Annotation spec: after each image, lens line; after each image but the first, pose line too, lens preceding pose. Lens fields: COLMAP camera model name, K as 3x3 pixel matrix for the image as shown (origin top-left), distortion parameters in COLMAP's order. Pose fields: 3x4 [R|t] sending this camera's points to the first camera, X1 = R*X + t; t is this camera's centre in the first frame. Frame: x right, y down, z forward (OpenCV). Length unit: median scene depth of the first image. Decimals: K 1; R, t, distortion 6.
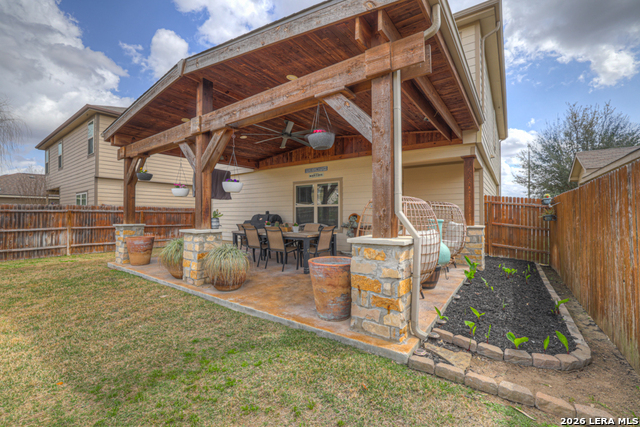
lens RADIAL K [[272.2, 0, 315.6], [0, 272.2, 211.6], [0, 0, 1]] dist [-0.047076, 0.019025]
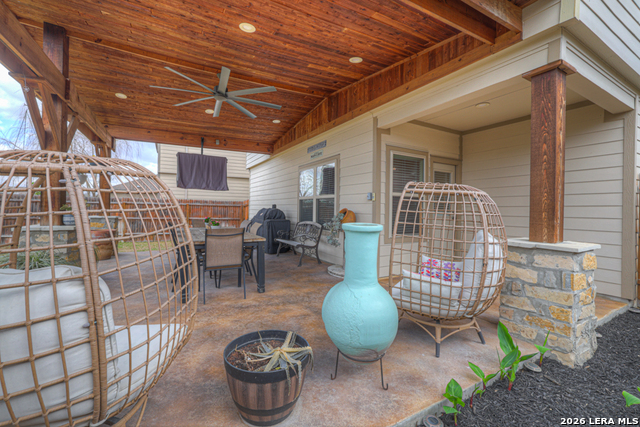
lens RADIAL K [[272.2, 0, 315.6], [0, 272.2, 211.6], [0, 0, 1]] dist [-0.047076, 0.019025]
pose [[0.903822, 0.019237, -0.427477, 0.509420], [-0.011898, 0.999732, 0.019834, 0.002312], [0.427744, -0.012841, 0.903809, 0.578112]]
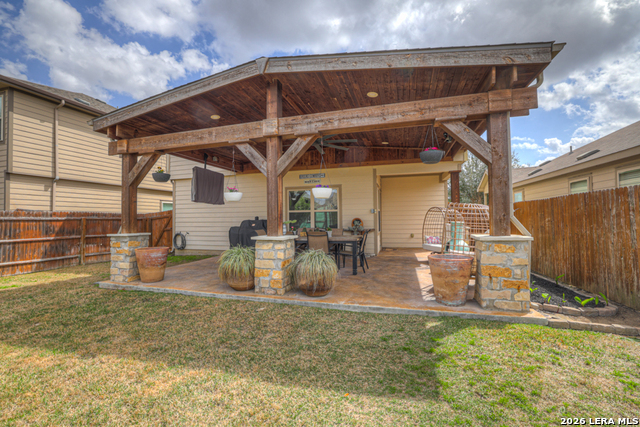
lens RADIAL K [[272.2, 0, 315.6], [0, 272.2, 211.6], [0, 0, 1]] dist [-0.047076, 0.019025]
pose [[0.944907, -0.002108, 0.327332, -0.534666], [0.008110, 0.999823, -0.016971, -0.002996], [-0.327239, 0.018691, 0.944757, 0.036952]]
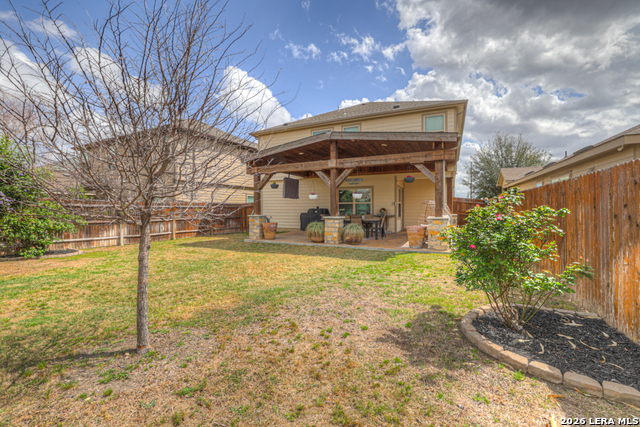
lens RADIAL K [[272.2, 0, 315.6], [0, 272.2, 211.6], [0, 0, 1]] dist [-0.047076, 0.019025]
pose [[0.985856, -0.003915, 0.167552, -0.791114], [-0.000102, 0.999713, 0.023962, -0.015869], [-0.167597, -0.023640, 0.985572, -0.834674]]
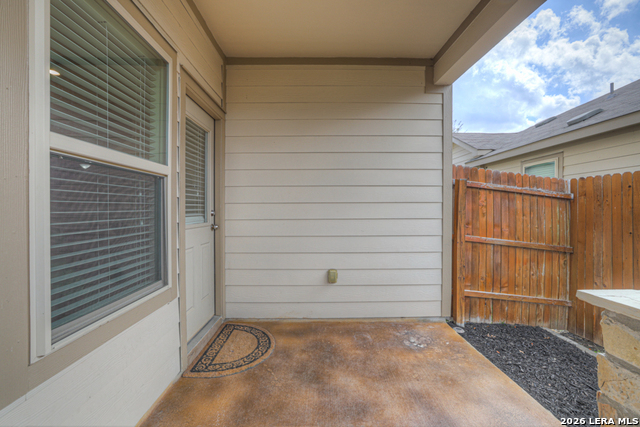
lens RADIAL K [[272.2, 0, 315.6], [0, 272.2, 211.6], [0, 0, 1]] dist [-0.047076, 0.019025]
pose [[0.802432, -0.005704, 0.596716, 0.395848], [-0.008410, 0.999747, 0.020865, 0.002321], [-0.596684, -0.021761, 0.802181, 1.222833]]
